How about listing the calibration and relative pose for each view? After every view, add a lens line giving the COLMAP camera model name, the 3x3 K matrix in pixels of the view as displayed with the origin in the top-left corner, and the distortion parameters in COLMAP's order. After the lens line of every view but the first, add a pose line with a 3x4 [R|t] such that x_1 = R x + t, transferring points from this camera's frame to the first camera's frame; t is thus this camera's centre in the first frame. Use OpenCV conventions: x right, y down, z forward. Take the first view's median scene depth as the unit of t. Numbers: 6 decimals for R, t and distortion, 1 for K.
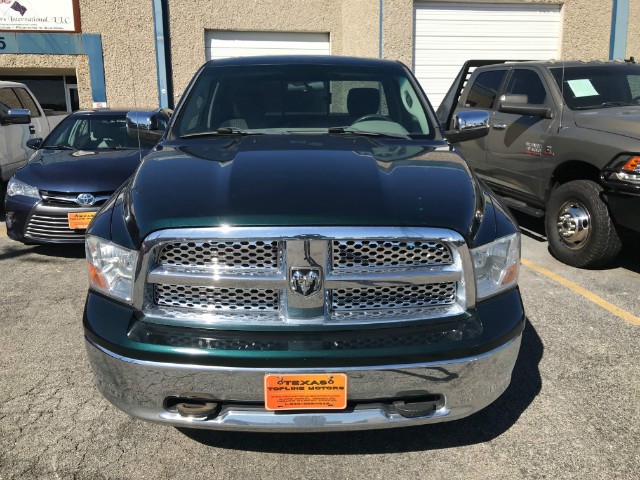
lens RADIAL K [[535.5, 0, 317.2], [0, 535.5, 237.3], [0, 0, 1]] dist [0.010568, -0.010872]
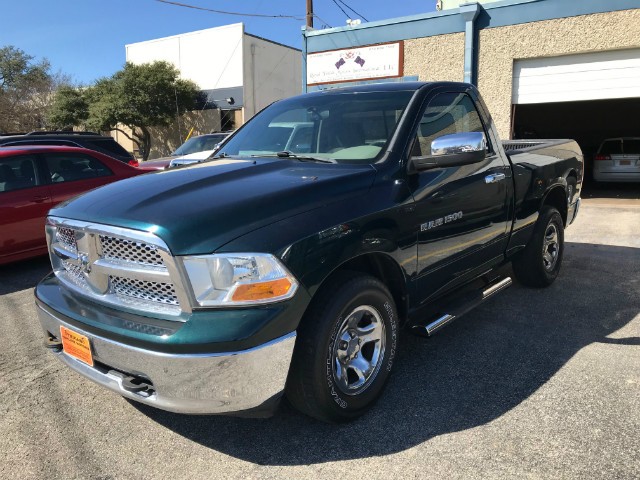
lens RADIAL K [[535.5, 0, 317.2], [0, 535.5, 237.3], [0, 0, 1]] dist [0.010568, -0.010872]
pose [[0.737419, 0.099984, -0.667994, 1.136906], [-0.139851, 0.990153, -0.006182, -0.046382], [0.660799, 0.097978, 0.744141, 0.334388]]
